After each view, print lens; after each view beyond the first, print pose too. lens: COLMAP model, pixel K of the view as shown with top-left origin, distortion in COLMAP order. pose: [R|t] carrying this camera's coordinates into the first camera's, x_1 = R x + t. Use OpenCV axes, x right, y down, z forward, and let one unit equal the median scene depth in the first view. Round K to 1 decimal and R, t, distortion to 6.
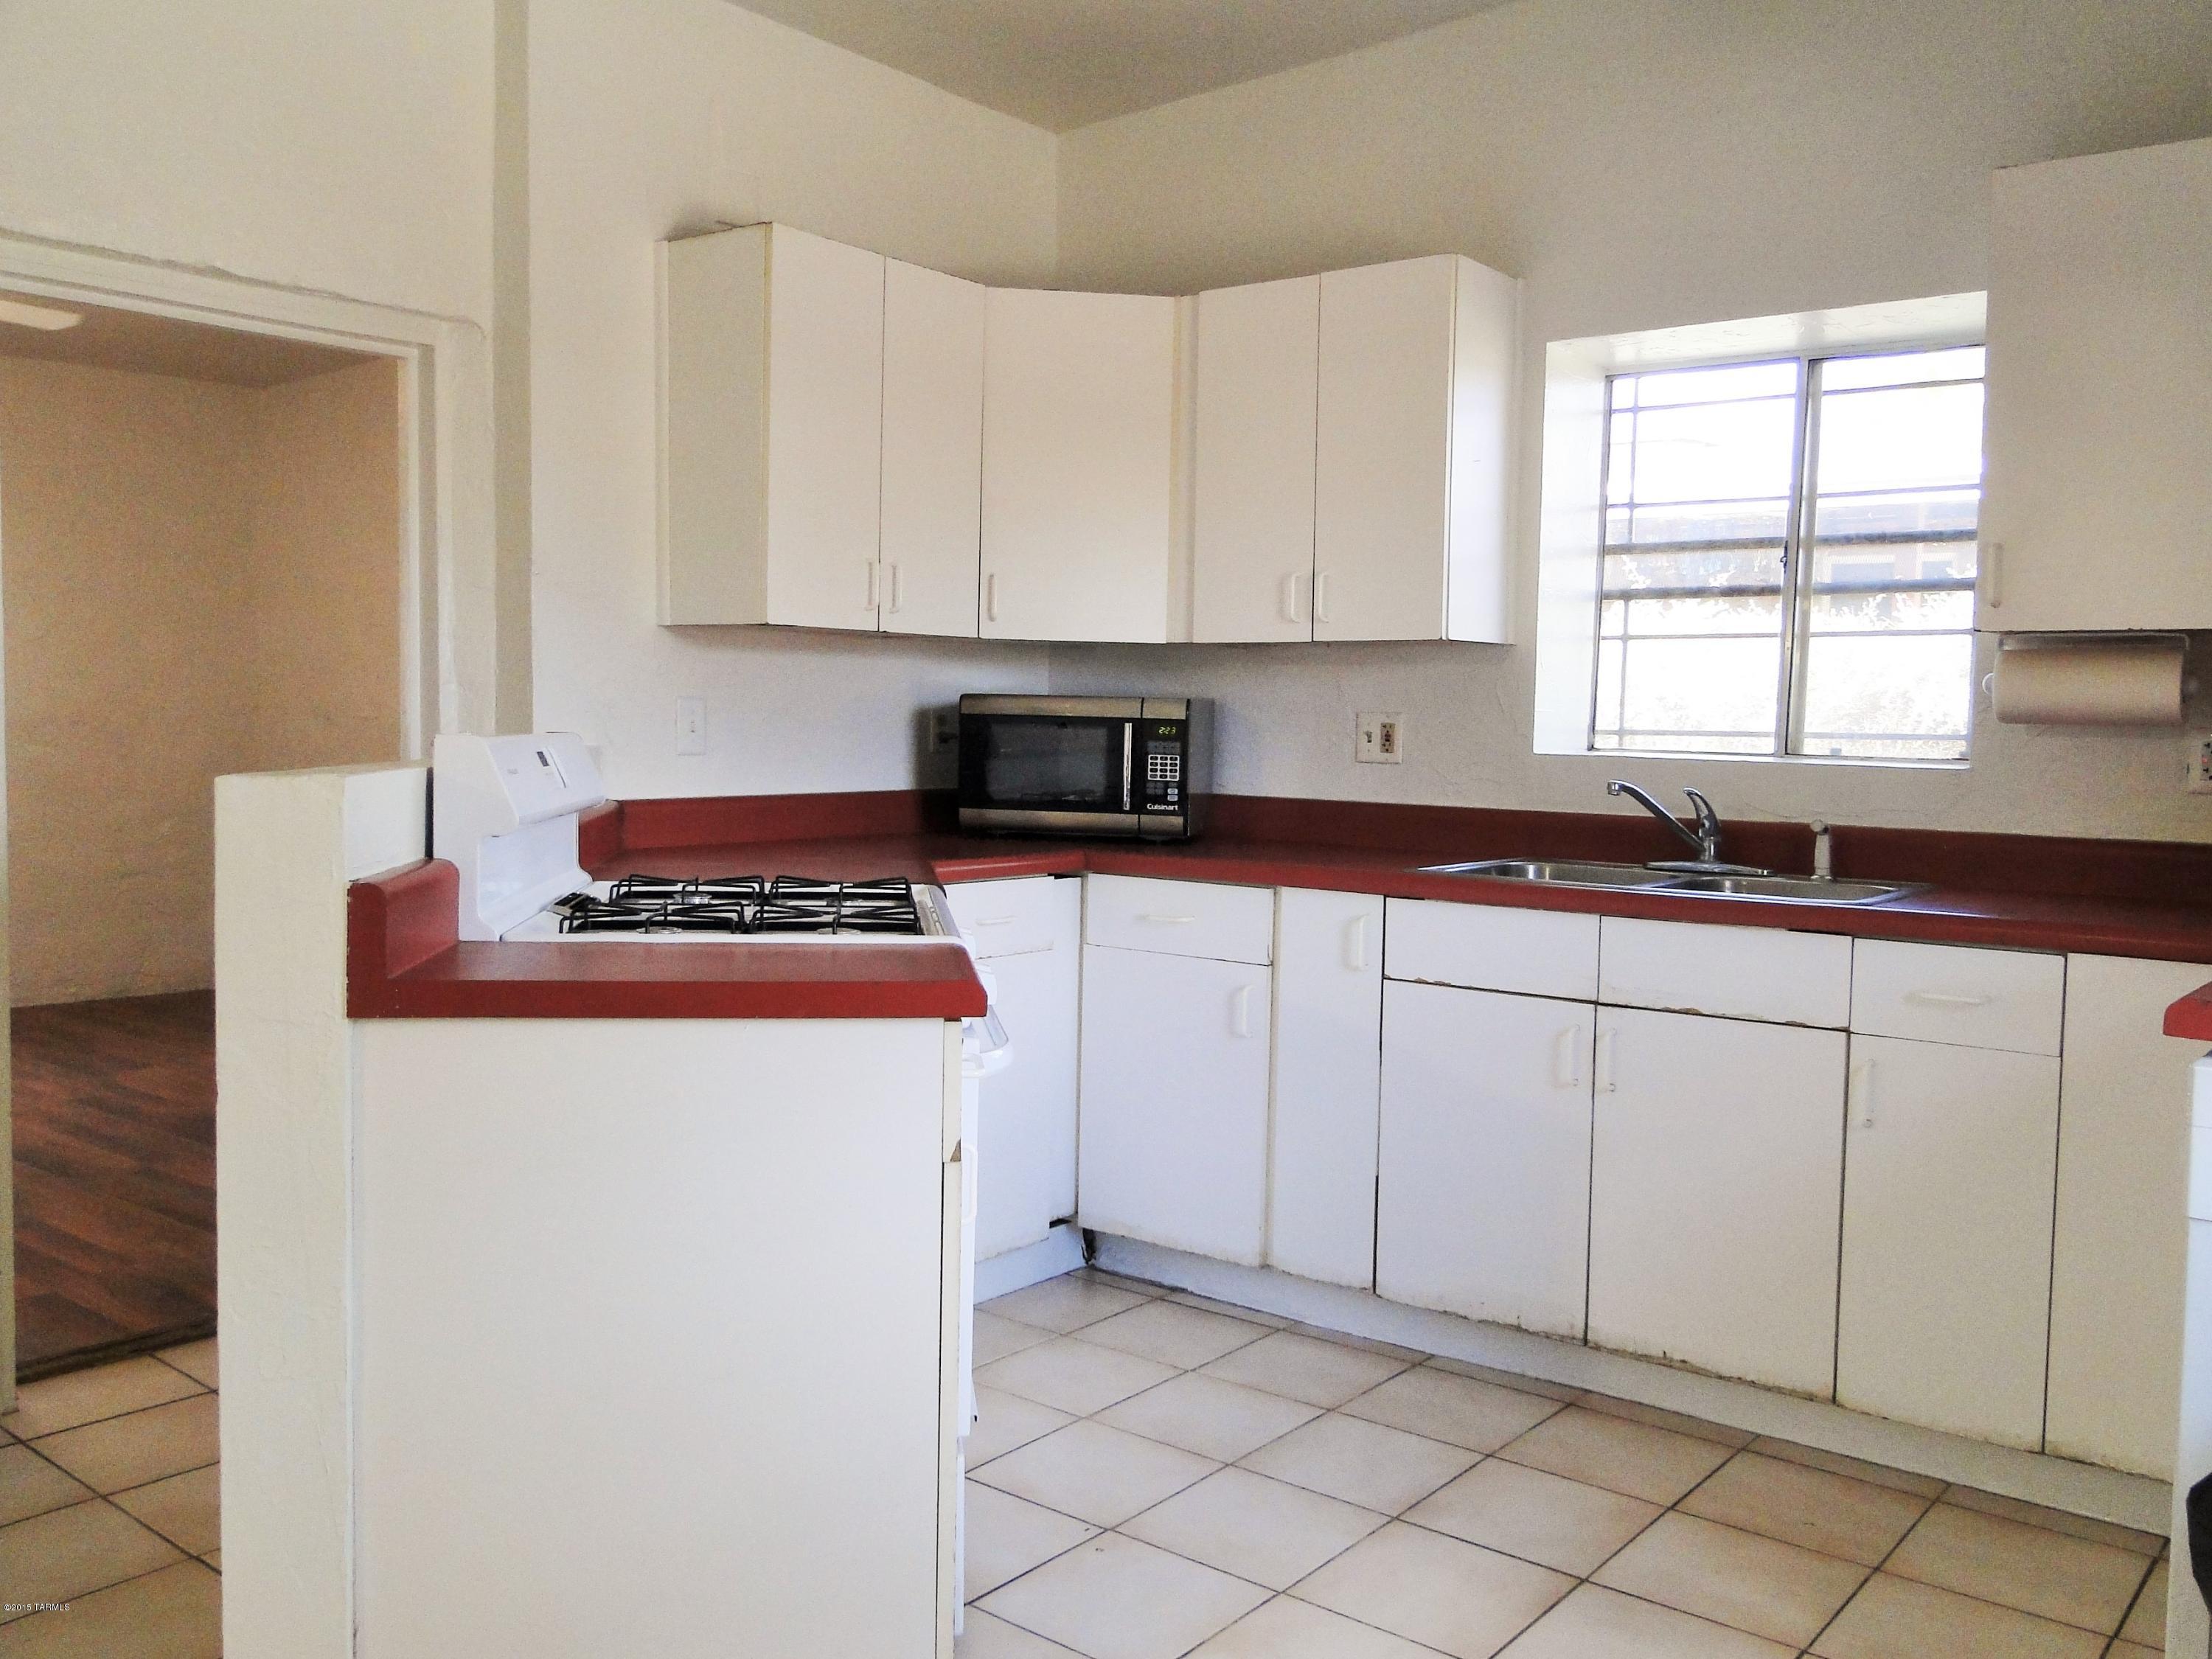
lens RADIAL K [[1861.8, 0, 1105.9], [0, 1861.8, 835.2], [0, 0, 1]] dist [0.003580, -0.008143]
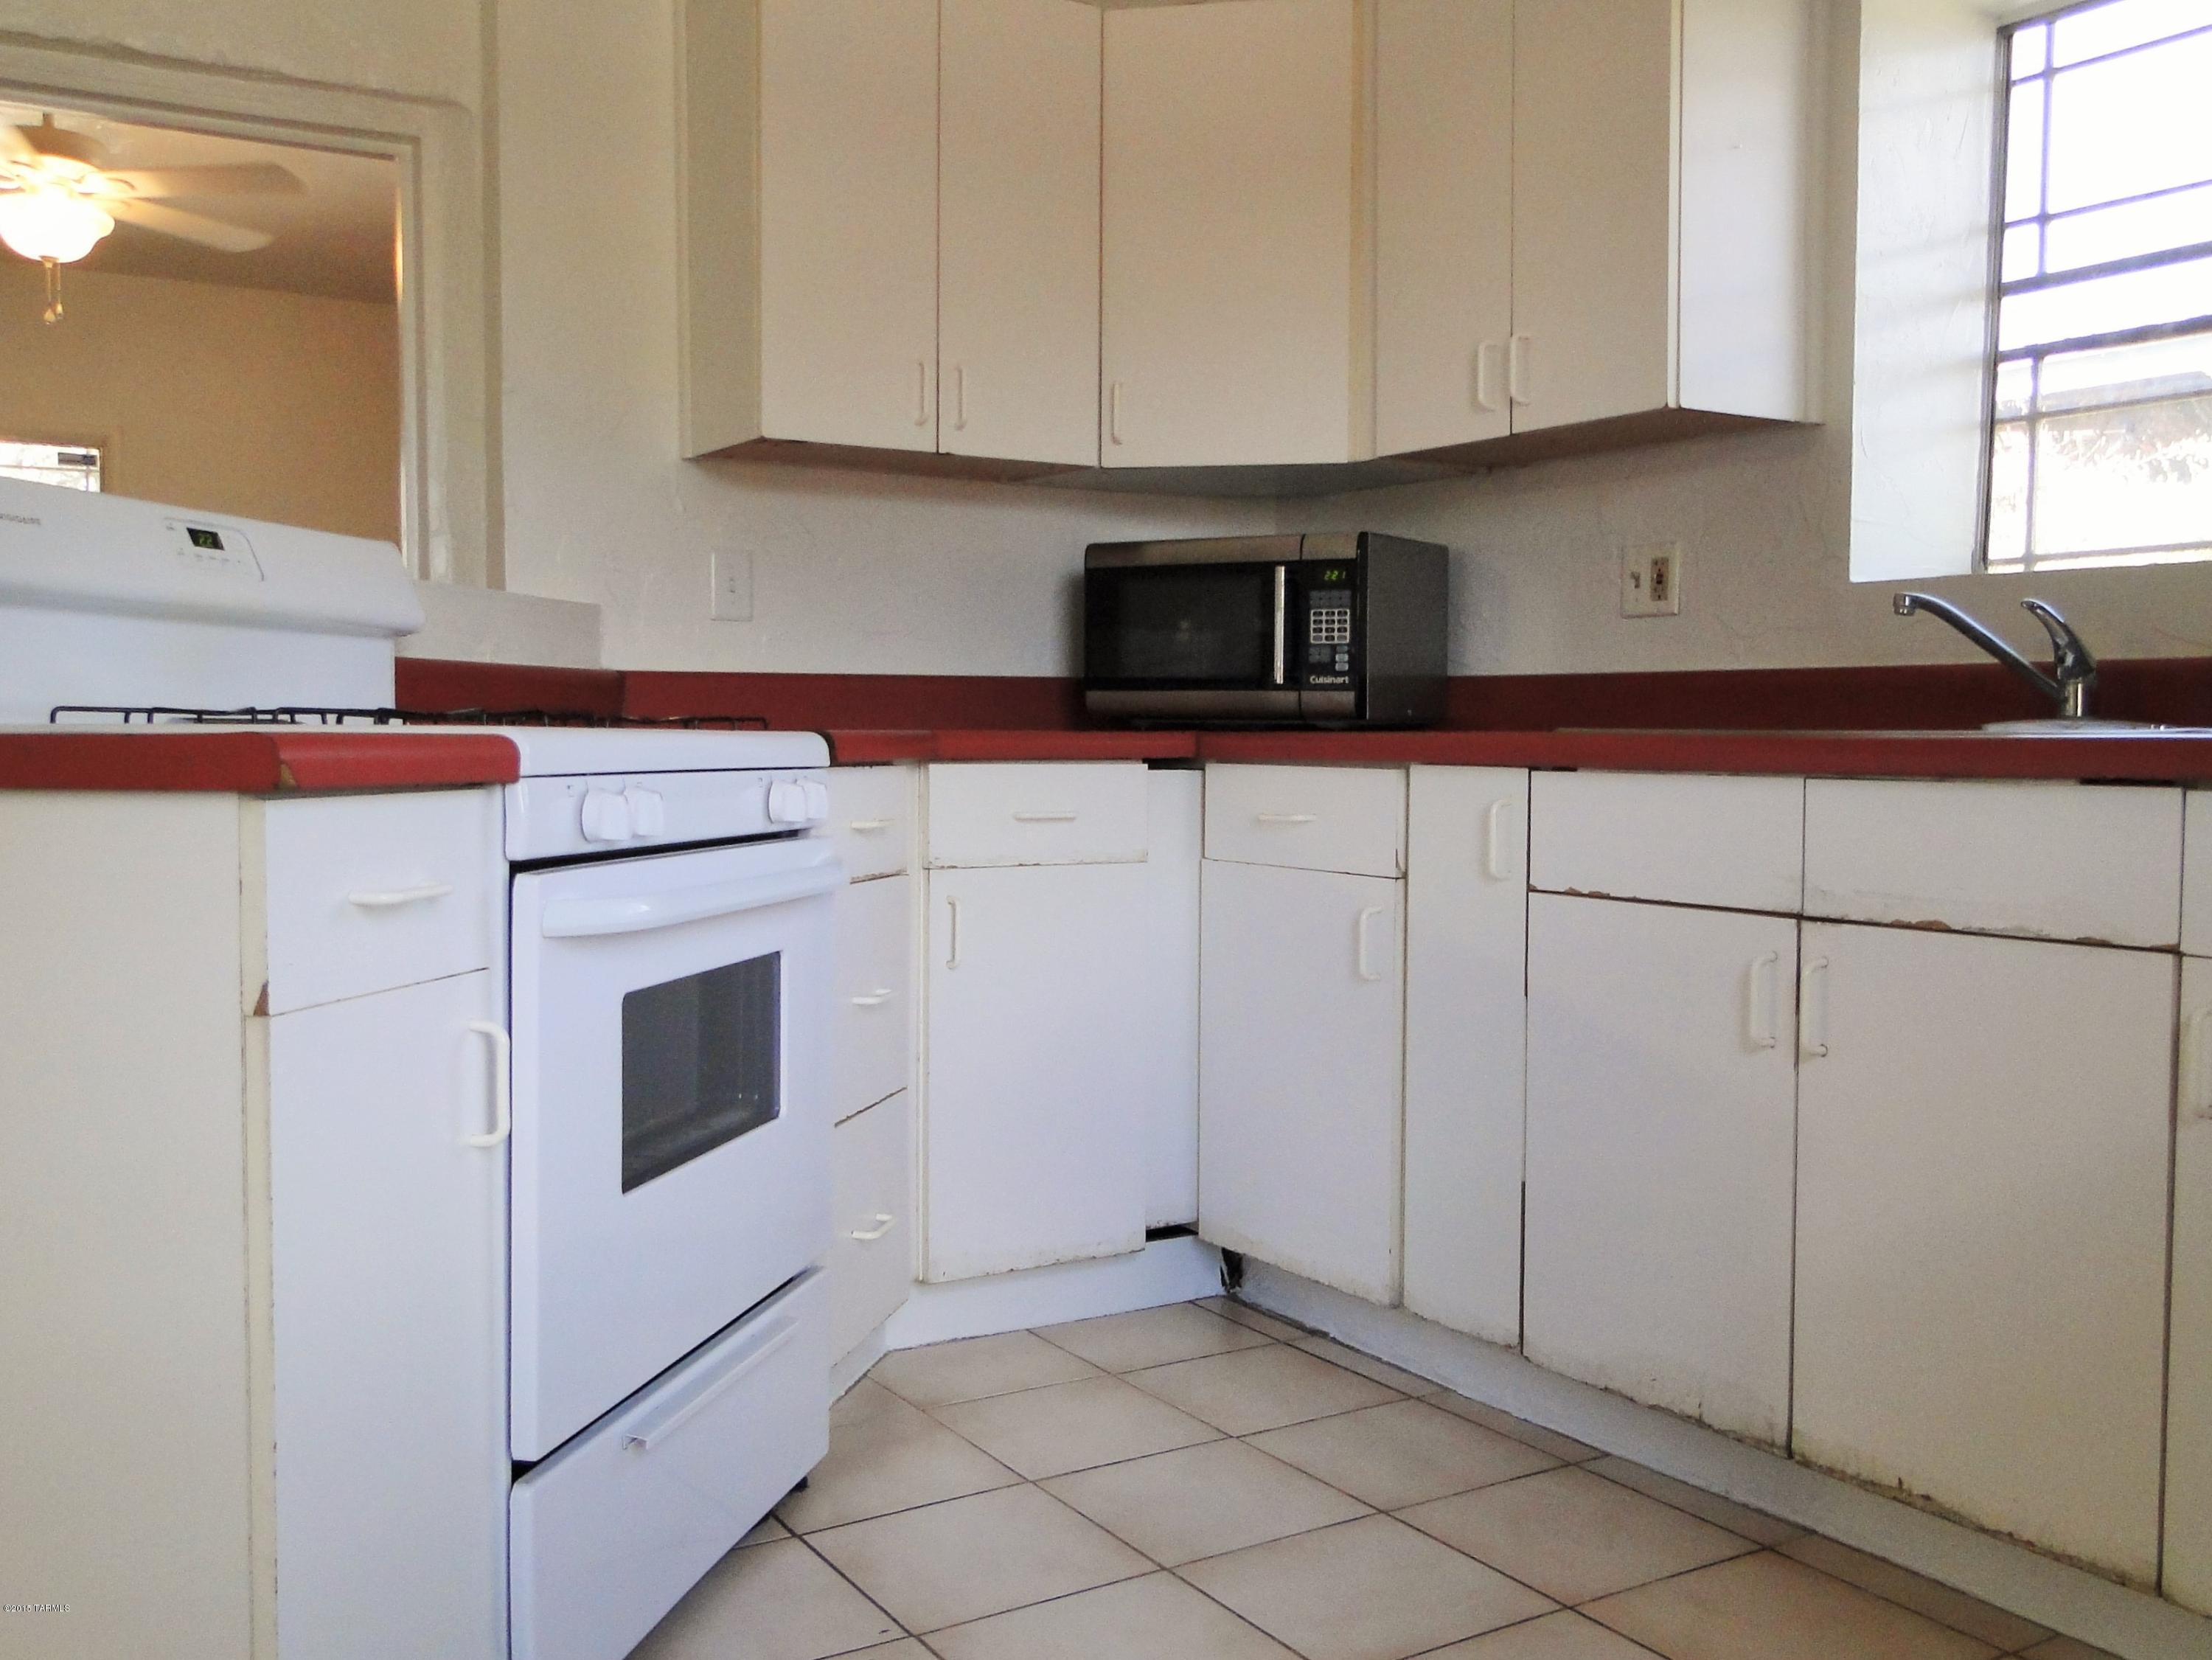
lens RADIAL K [[2023.2, 0, 1106.0], [0, 2023.2, 830.0], [0, 0, 1]] dist [0.004230, -0.010008]
pose [[0.940914, 0.002141, -0.338640, 0.242819], [-0.008971, 0.999787, -0.018606, 0.066864], [0.338528, 0.020545, 0.940732, 0.238456]]
